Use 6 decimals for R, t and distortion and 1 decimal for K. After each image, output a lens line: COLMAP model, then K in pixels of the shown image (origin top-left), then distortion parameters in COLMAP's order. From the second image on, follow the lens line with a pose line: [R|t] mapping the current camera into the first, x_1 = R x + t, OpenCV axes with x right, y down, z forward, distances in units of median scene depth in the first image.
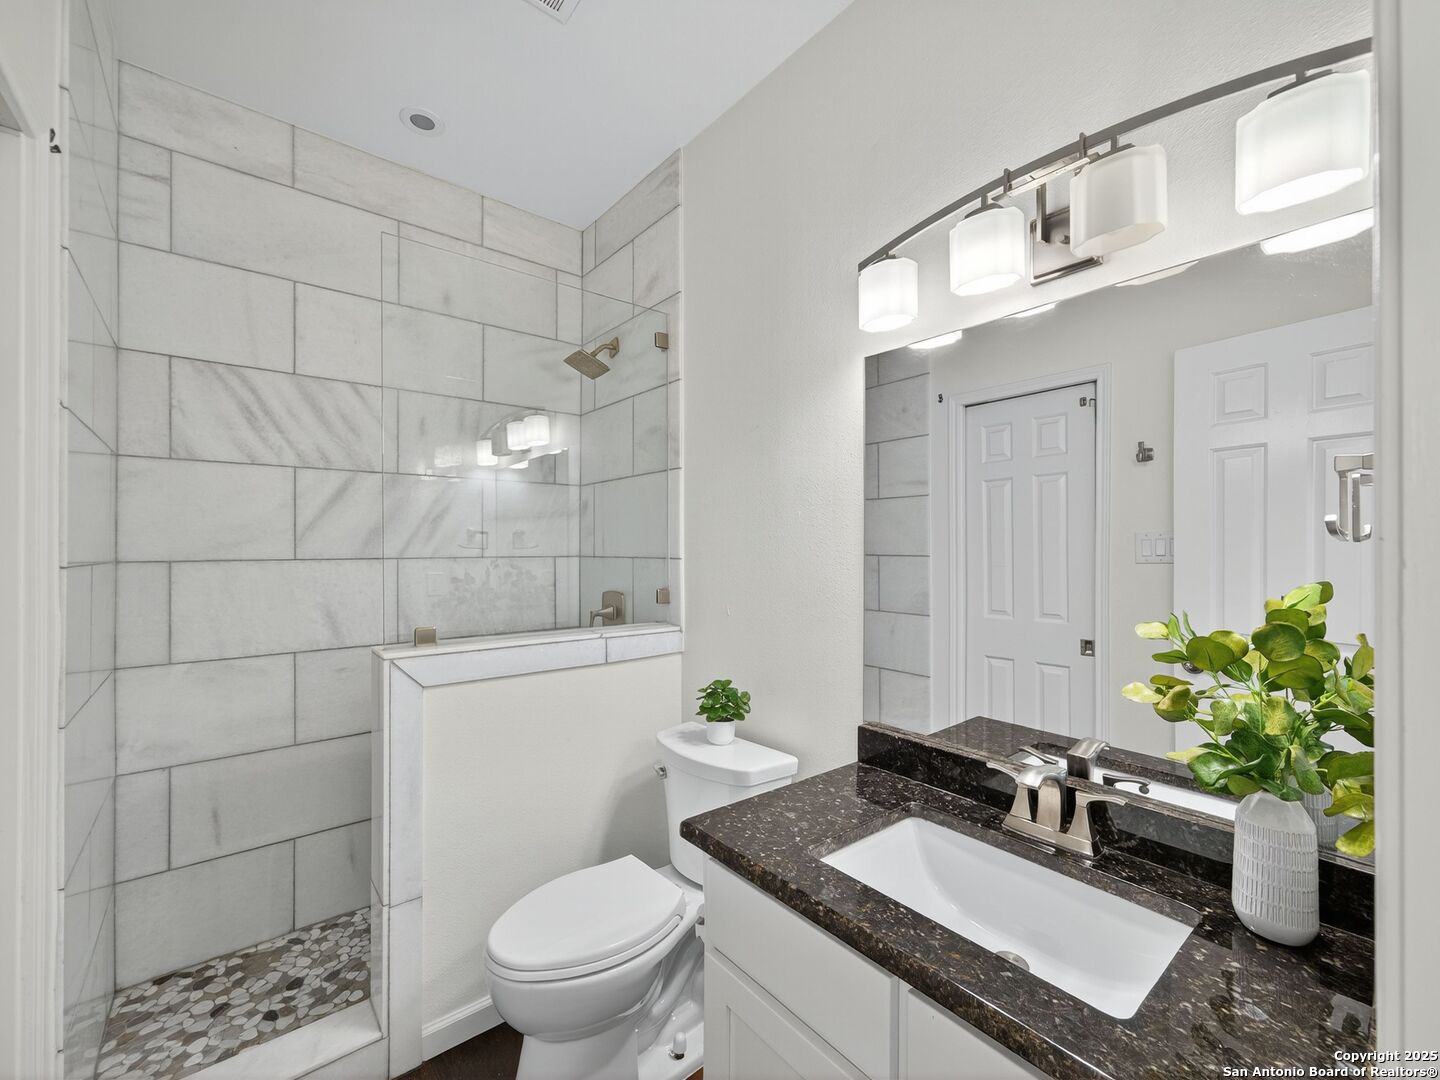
lens RADIAL K [[608.1, 0, 710.9], [0, 608.1, 549.3], [0, 0, 1]] dist [-0.010099, 0.008792]
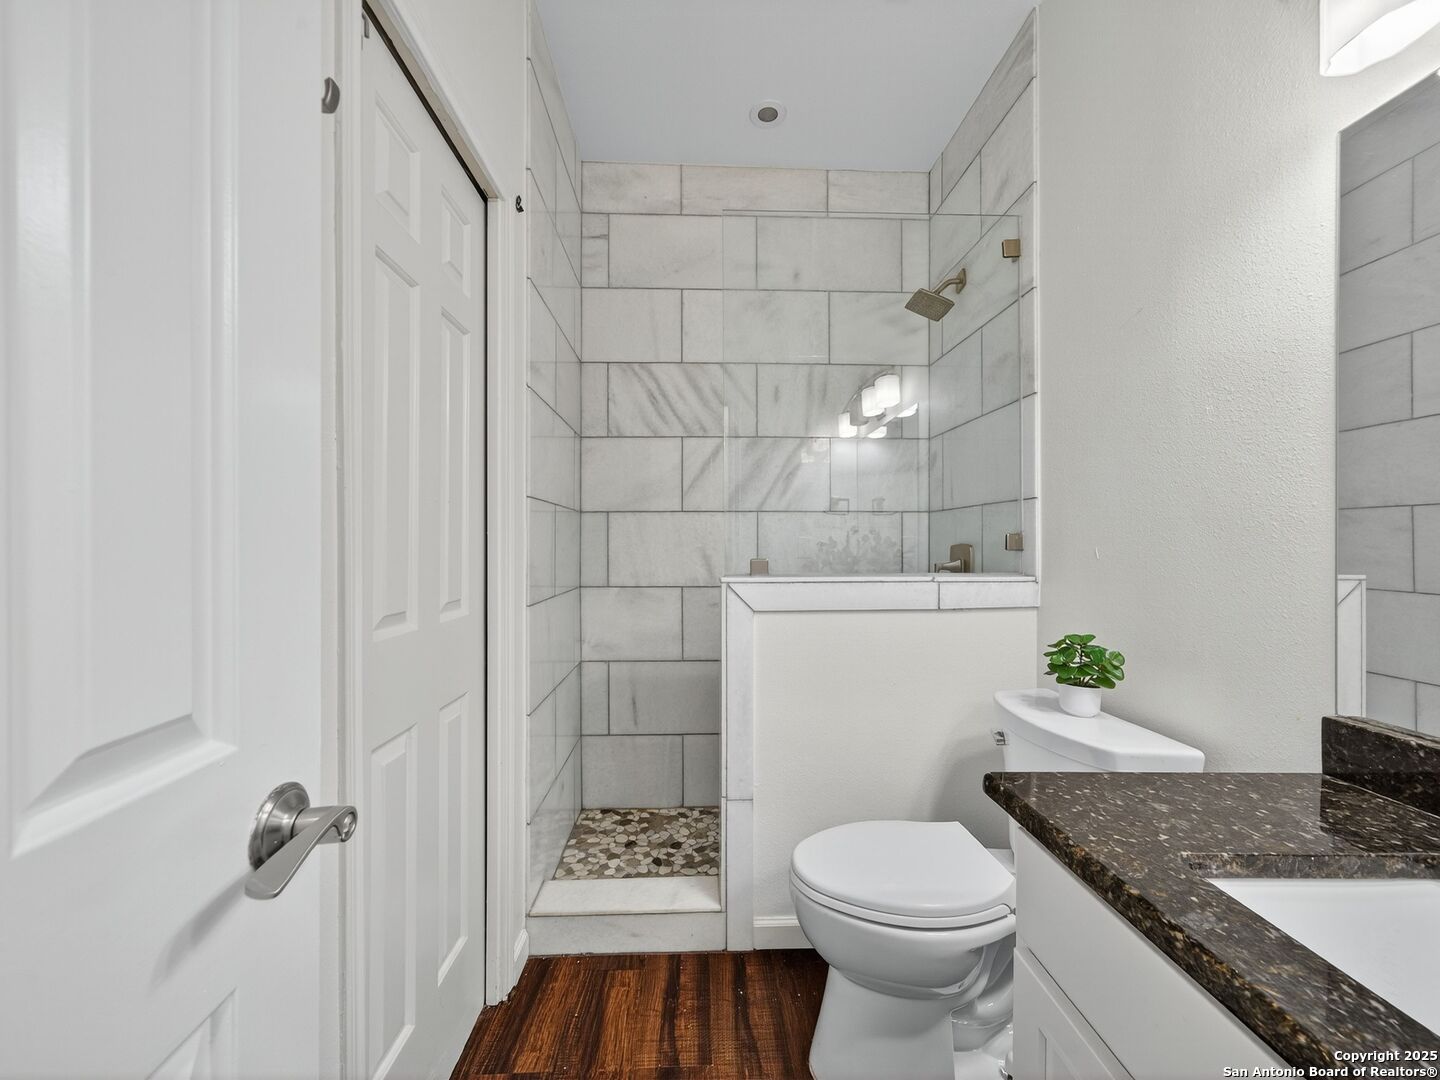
lens RADIAL K [[559.8, 0, 719.7], [0, 559.8, 546.8], [0, 0, 1]] dist [0.000395, 0.000471]
pose [[0.799338, 0.000705, -0.600881, 0.080064], [-0.000543, 1.000000, 0.000452, 0.099960], [0.600881, -0.000035, 0.799338, 0.132025]]
